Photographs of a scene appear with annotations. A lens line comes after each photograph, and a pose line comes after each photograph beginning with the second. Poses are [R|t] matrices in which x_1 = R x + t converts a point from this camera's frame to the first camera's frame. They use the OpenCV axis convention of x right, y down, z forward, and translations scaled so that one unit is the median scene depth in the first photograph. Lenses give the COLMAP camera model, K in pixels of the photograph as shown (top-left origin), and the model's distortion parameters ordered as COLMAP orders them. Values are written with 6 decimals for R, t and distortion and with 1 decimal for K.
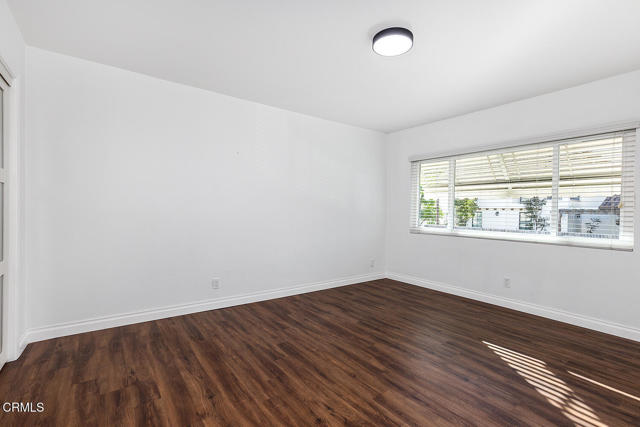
lens RADIAL K [[310.0, 0, 320.0], [0, 310.0, 210.5], [0, 0, 1]] dist [-0.001516, -0.000269]
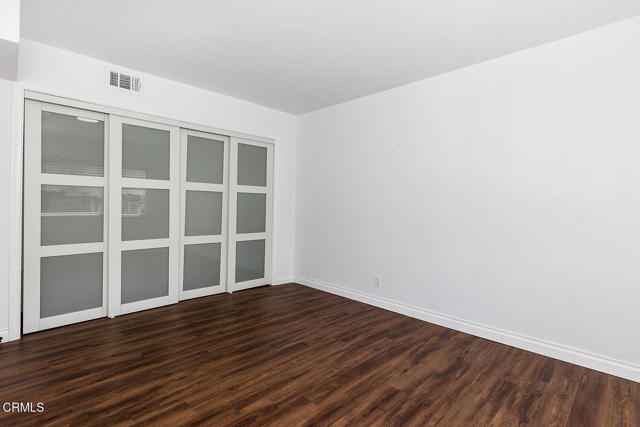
lens RADIAL K [[310.0, 0, 320.9], [0, 310.0, 208.8], [0, 0, 1]] dist [-0.001516, -0.000269]
pose [[0.157769, 0.003821, -0.987469, 0.762537], [-0.022178, 0.999754, 0.000325, 0.011889], [0.987227, 0.021849, 0.157815, 0.823523]]
